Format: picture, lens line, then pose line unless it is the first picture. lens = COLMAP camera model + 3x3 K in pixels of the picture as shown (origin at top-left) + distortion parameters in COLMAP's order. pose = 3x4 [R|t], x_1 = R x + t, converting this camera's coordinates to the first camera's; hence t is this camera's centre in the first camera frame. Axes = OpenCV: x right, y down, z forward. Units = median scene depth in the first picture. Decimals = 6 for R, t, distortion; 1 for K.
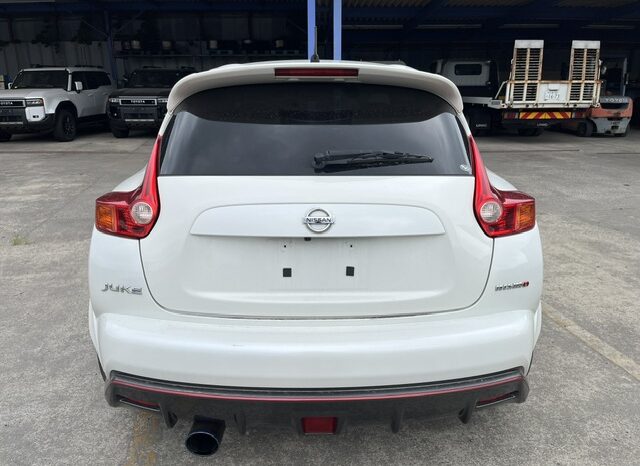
lens RADIAL K [[490.2, 0, 324.0], [0, 490.2, 232.1], [0, 0, 1]] dist [0.056342, -0.087429]
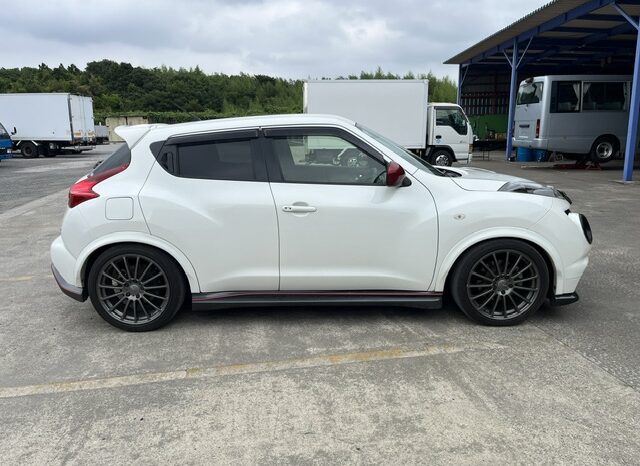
lens RADIAL K [[490.2, 0, 317.4], [0, 490.2, 240.3], [0, 0, 1]] dist [0.056342, -0.087429]
pose [[-0.032476, 0.223115, -0.974251, 0.391045], [-0.270859, 0.936324, 0.223458, -0.098931], [0.962071, 0.271141, 0.030025, 0.323564]]
